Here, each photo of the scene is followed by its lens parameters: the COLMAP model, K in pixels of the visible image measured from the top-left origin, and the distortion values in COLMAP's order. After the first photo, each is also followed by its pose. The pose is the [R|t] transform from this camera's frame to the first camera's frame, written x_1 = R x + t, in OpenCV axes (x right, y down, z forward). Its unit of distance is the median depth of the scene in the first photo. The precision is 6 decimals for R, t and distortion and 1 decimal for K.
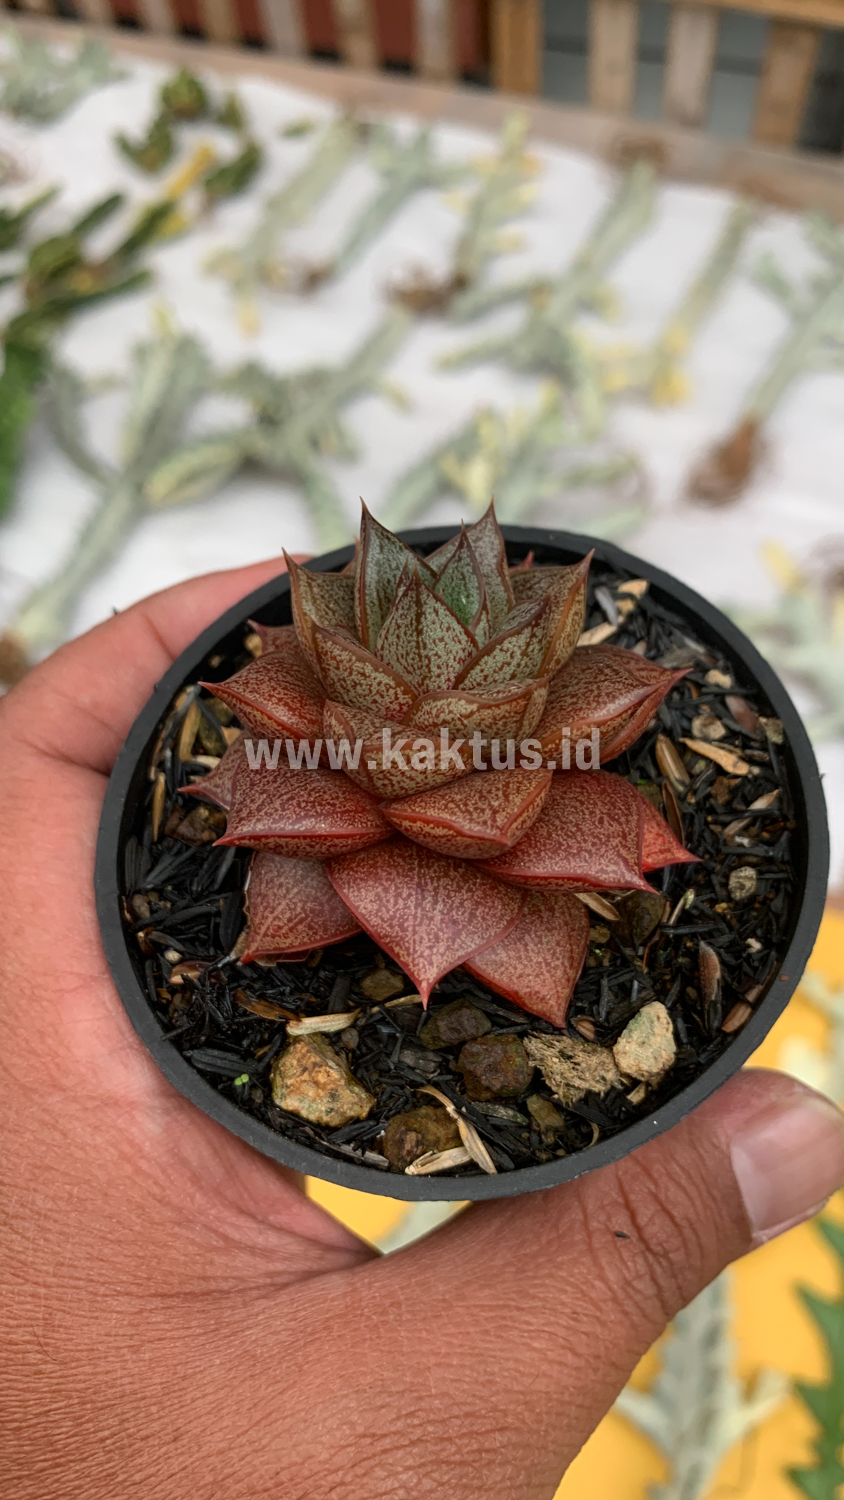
lens RADIAL K [[1166.9, 0, 422.0], [0, 1166.9, 750.0], [0, 0, 1]] dist [0.071911, -0.113749]
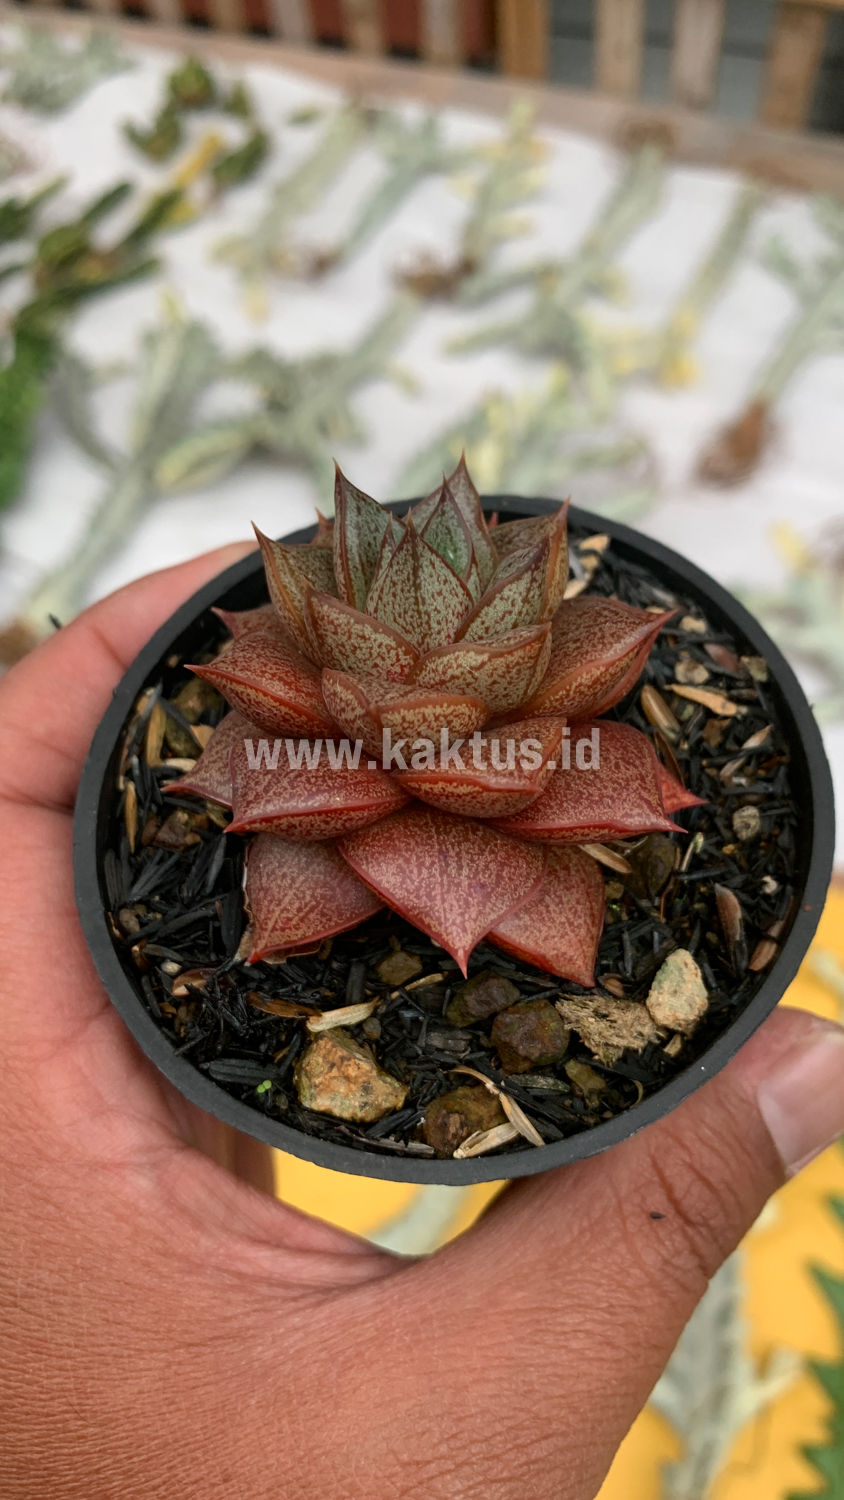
lens RADIAL K [[1176.9, 0, 426.8], [0, 1176.9, 751.9], [0, 0, 1]] dist [0.073853, -0.005886]
pose [[0.989333, -0.105296, 0.100658, -0.094446], [0.107521, 0.994059, -0.016923, 0.045359], [-0.098279, 0.027565, 0.994777, 0.034931]]
